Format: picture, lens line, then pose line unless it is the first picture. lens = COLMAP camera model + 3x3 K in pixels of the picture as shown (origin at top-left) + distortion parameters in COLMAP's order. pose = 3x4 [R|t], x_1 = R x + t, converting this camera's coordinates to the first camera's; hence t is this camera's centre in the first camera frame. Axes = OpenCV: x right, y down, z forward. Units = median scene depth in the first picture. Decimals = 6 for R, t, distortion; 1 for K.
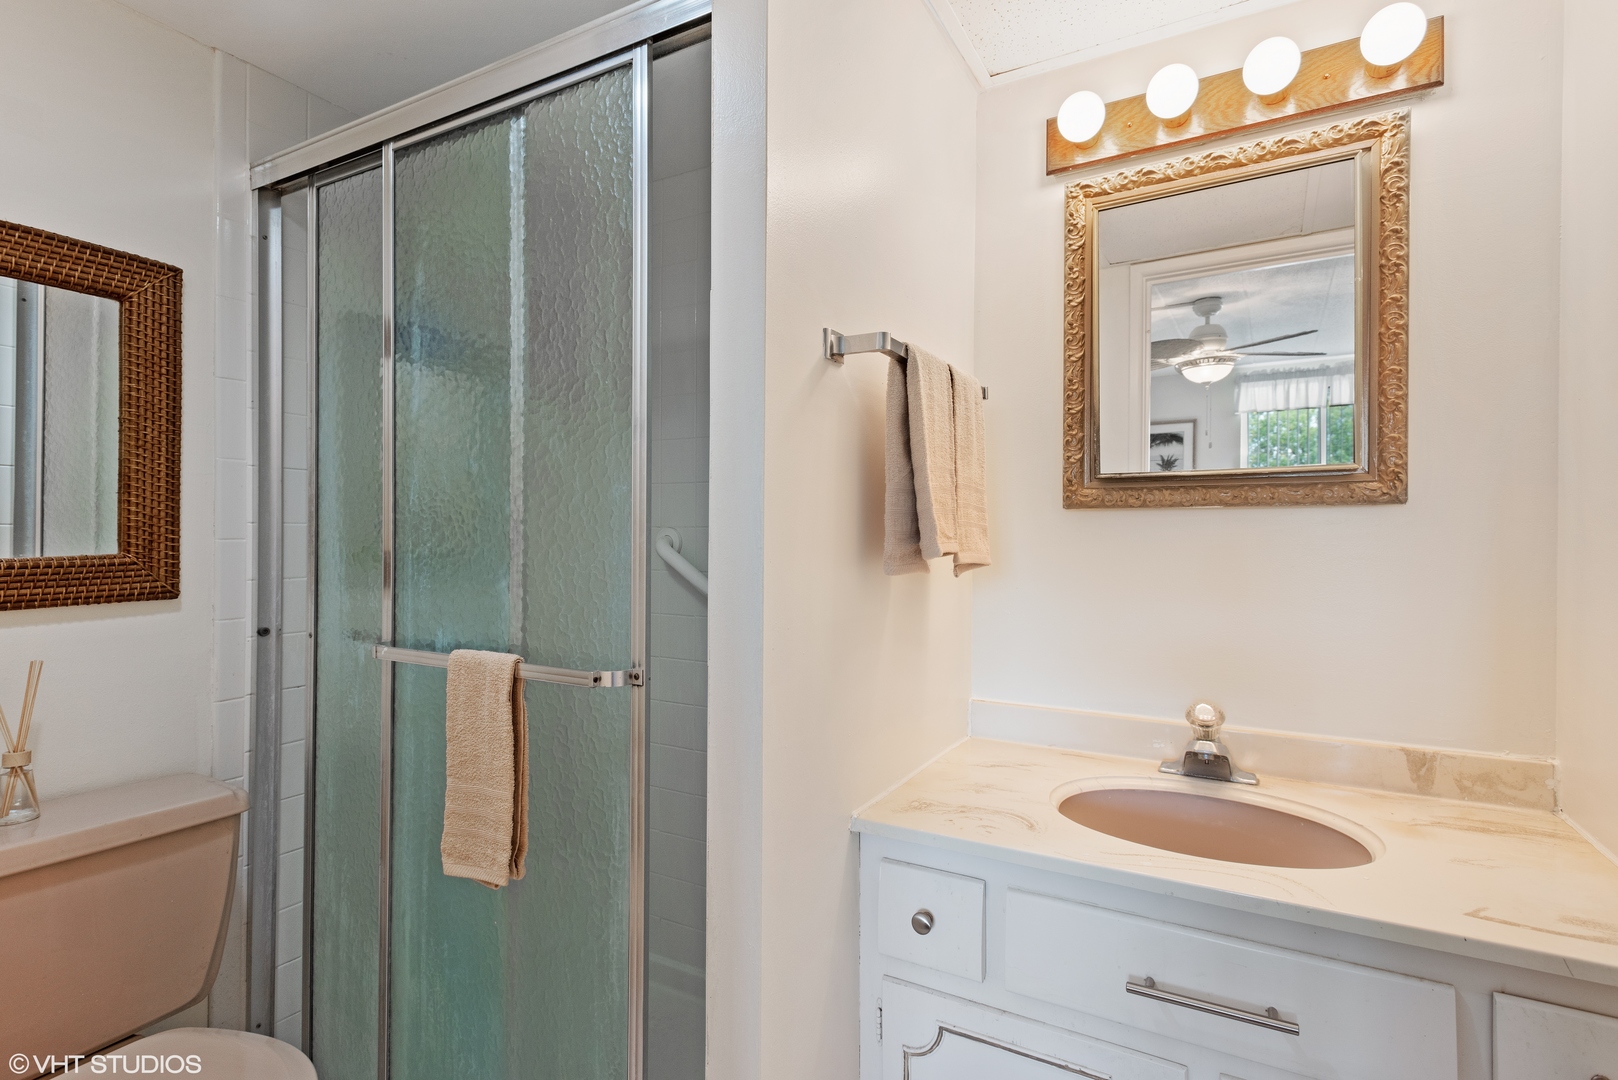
lens RADIAL K [[756.5, 0, 813.1], [0, 756.5, 539.3], [0, 0, 1]] dist [0.015914, -0.000248]
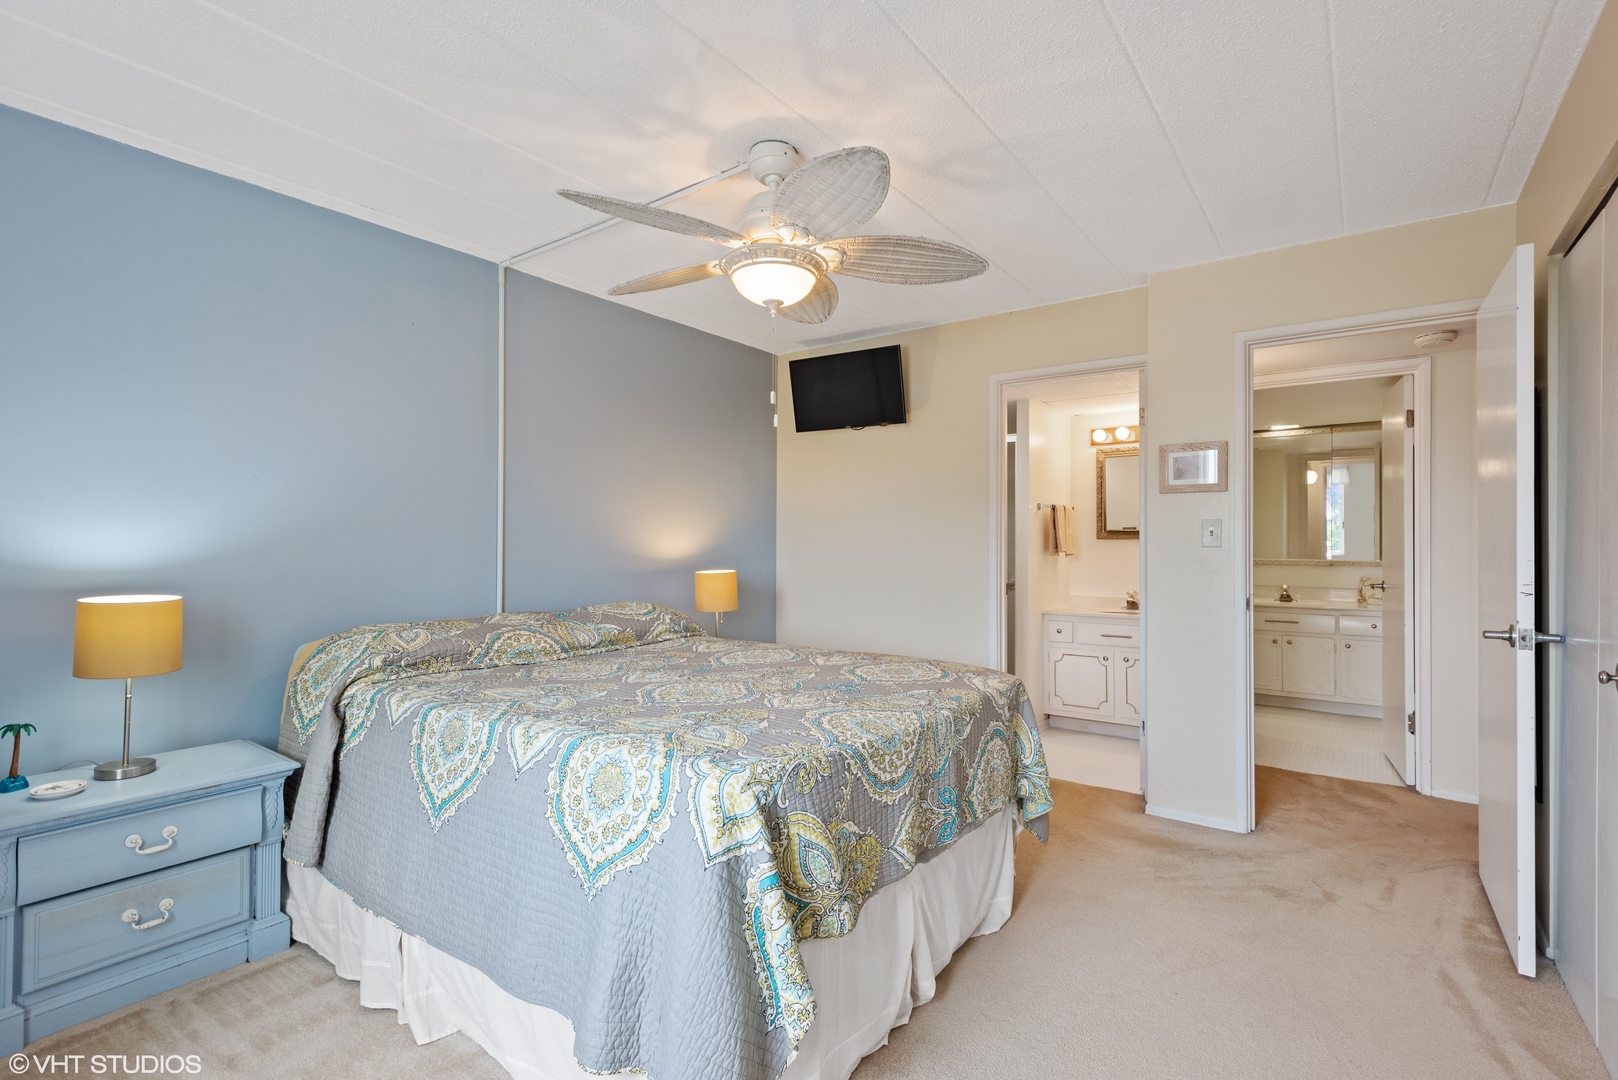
lens RADIAL K [[756.5, 0, 816.1], [0, 756.5, 540.2], [0, 0, 1]] dist [0.015914, -0.000248]
pose [[0.993093, -0.003160, -0.117285, -0.601035], [0.001900, 0.999939, -0.010849, 0.000668], [0.117312, 0.010551, 0.993039, -2.887094]]
